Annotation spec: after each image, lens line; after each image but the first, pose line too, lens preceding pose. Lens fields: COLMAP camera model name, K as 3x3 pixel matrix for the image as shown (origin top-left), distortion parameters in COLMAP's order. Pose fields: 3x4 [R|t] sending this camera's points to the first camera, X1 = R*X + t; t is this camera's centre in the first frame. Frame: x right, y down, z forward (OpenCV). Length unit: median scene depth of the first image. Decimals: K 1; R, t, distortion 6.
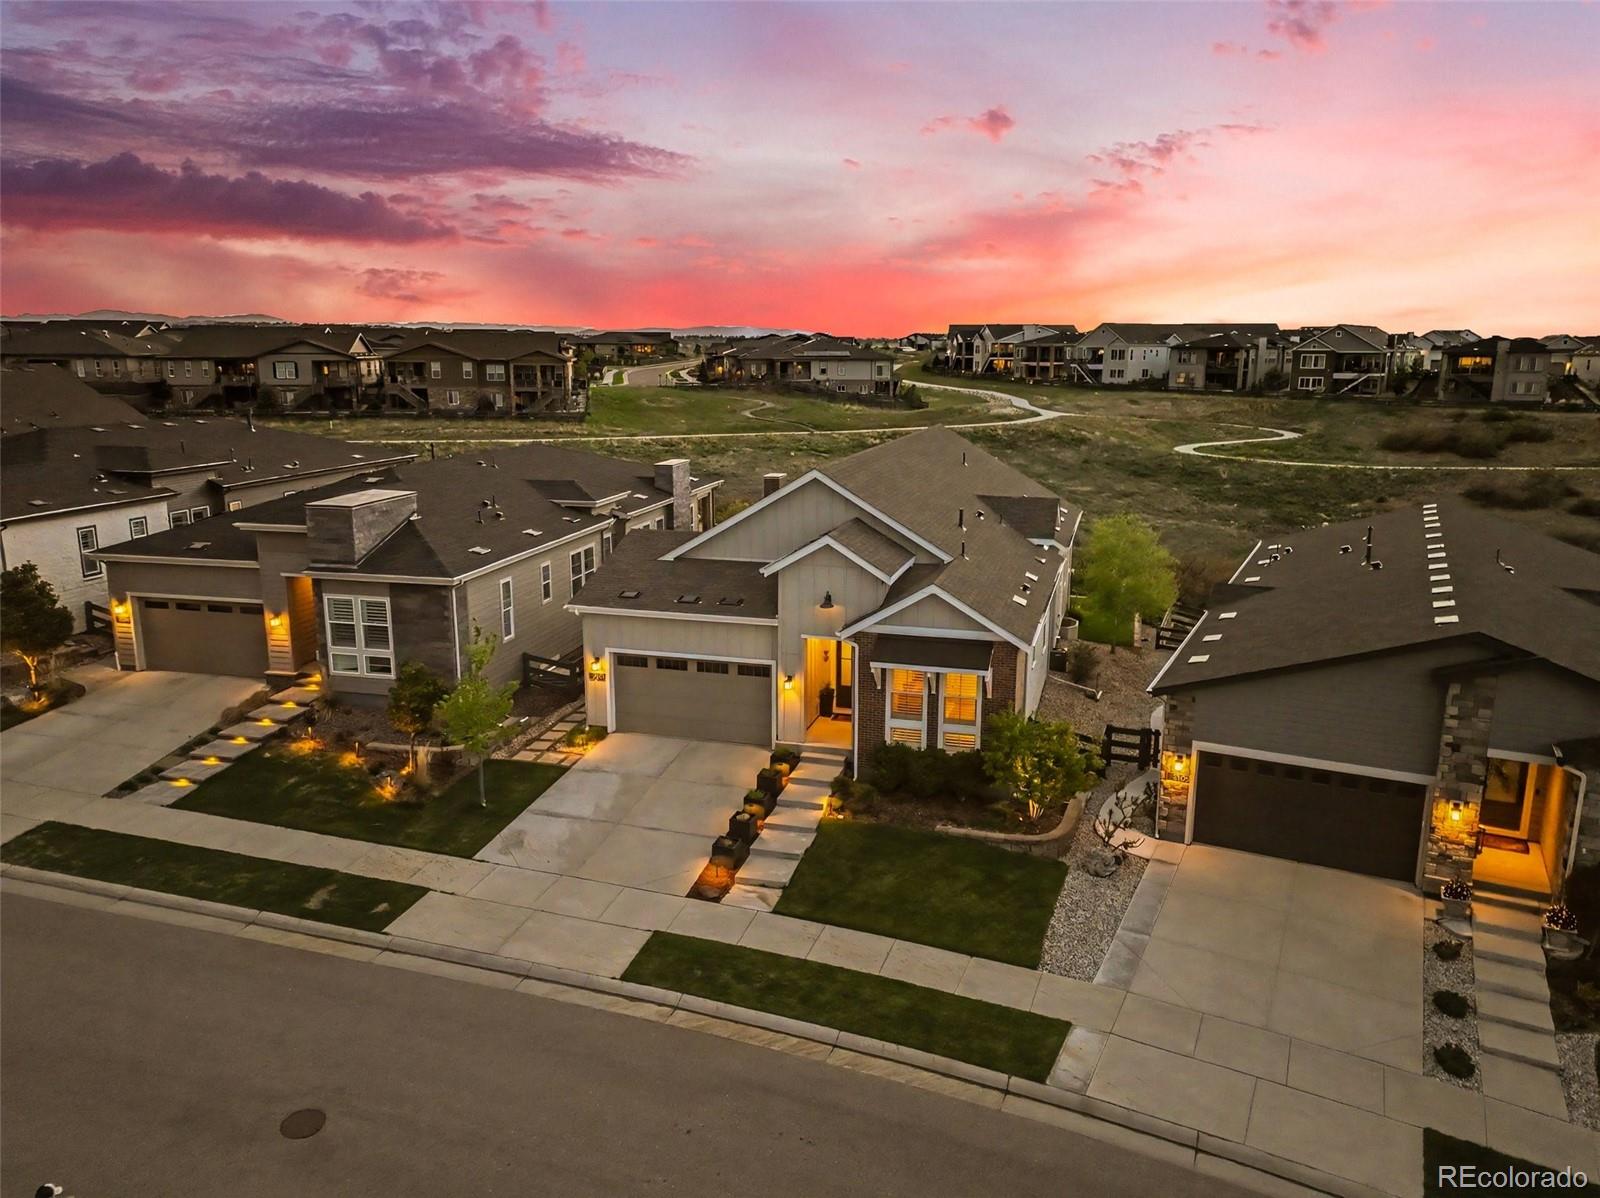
lens RADIAL K [[1121.8, 0, 806.1], [0, 1121.8, 593.5], [0, 0, 1]] dist [0.002402, 0.004868]
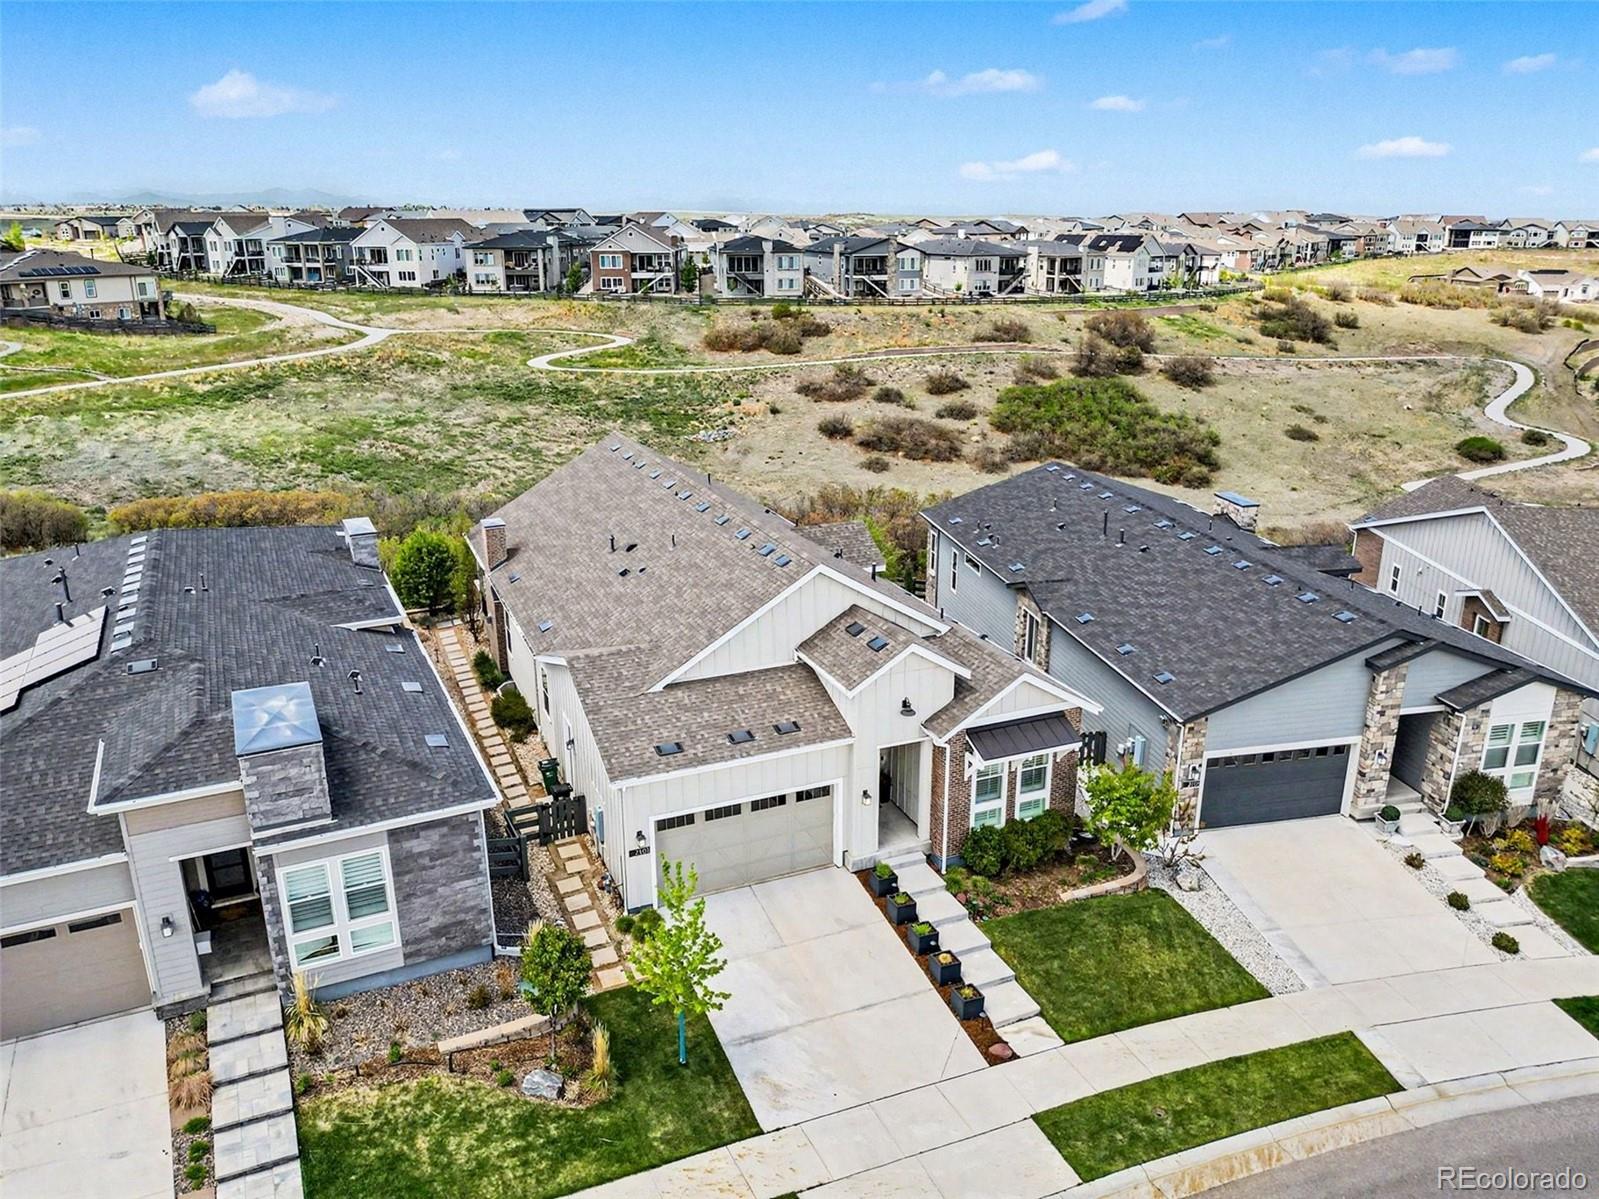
lens RADIAL K [[1159.4, 0, 796.2], [0, 1159.4, 604.1], [0, 0, 1]] dist [0.005312, -0.045846]
pose [[0.777288, -0.203164, 0.595438, -0.528730], [0.135550, 0.978277, 0.156842, -0.209287], [-0.614369, -0.041200, 0.787943, 0.236425]]
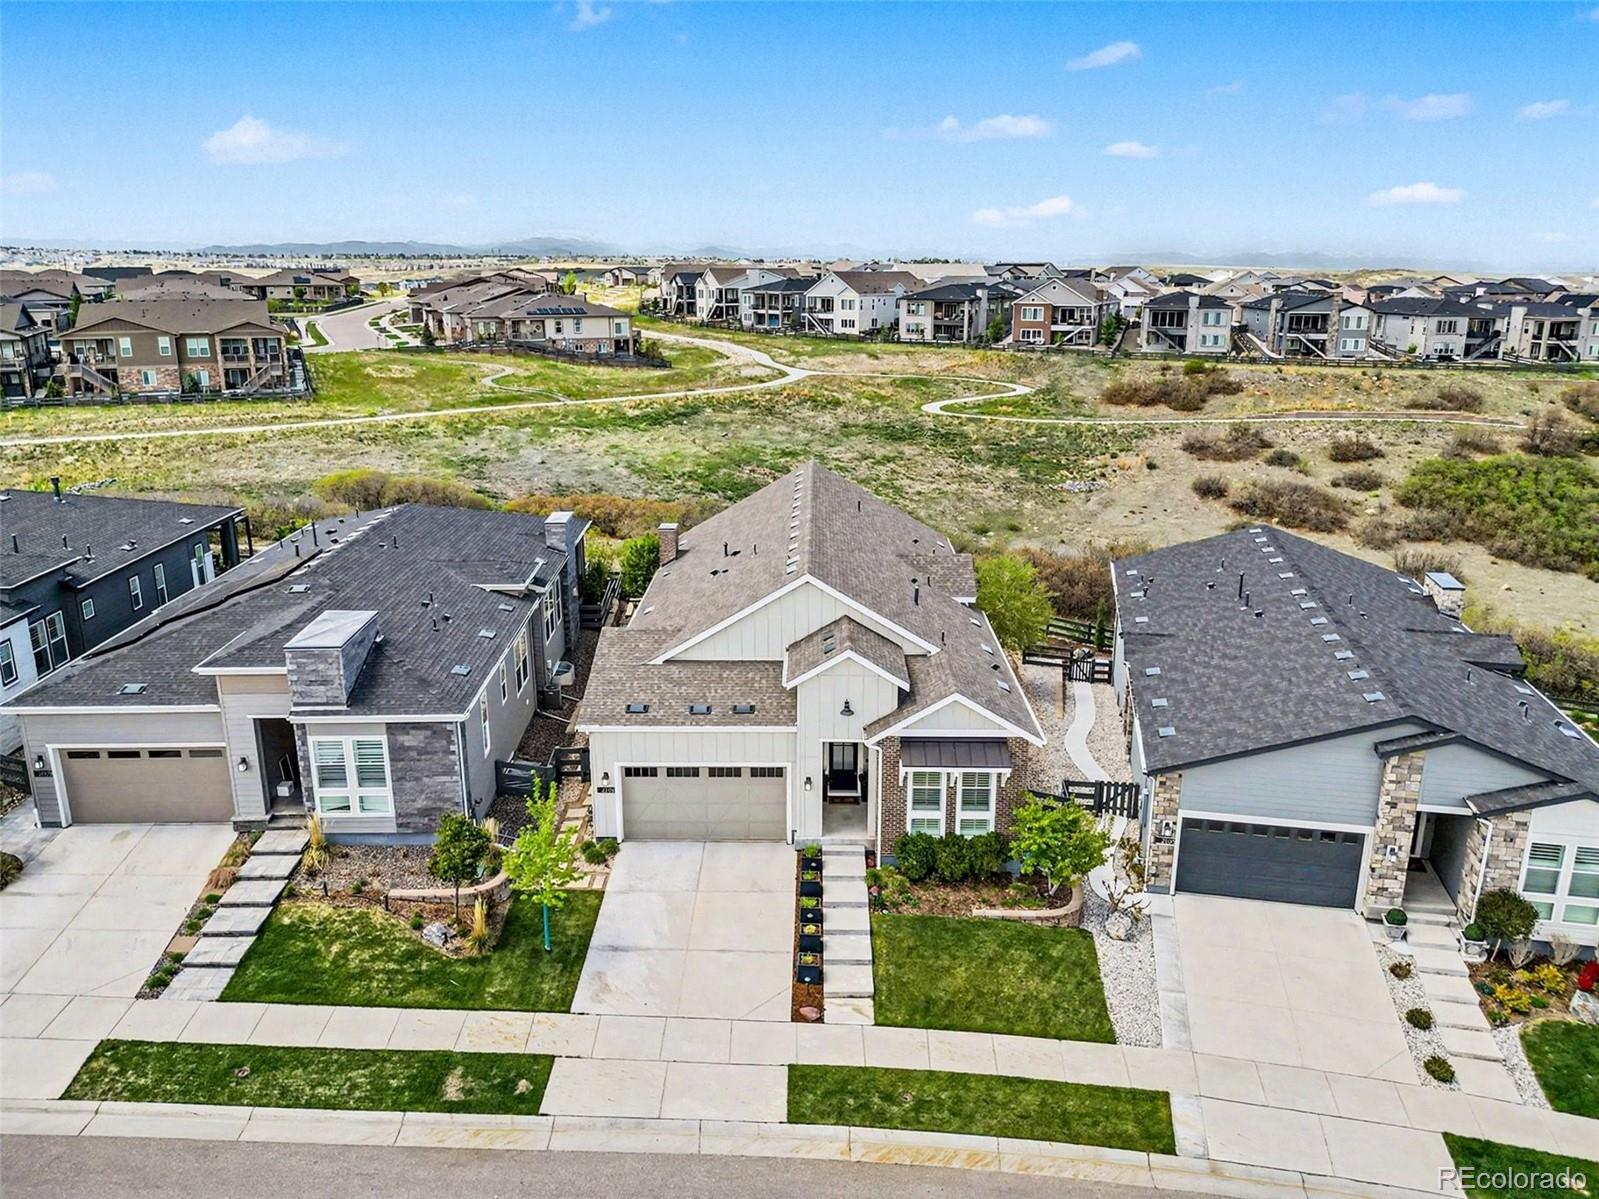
lens RADIAL K [[1159.4, 0, 796.2], [0, 1159.4, 604.1], [0, 0, 1]] dist [0.005312, -0.045846]
pose [[0.965793, -0.073565, 0.248661, -0.247329], [0.056219, 0.995509, 0.076161, -0.150055], [-0.253147, -0.059576, 0.965592, -0.036308]]
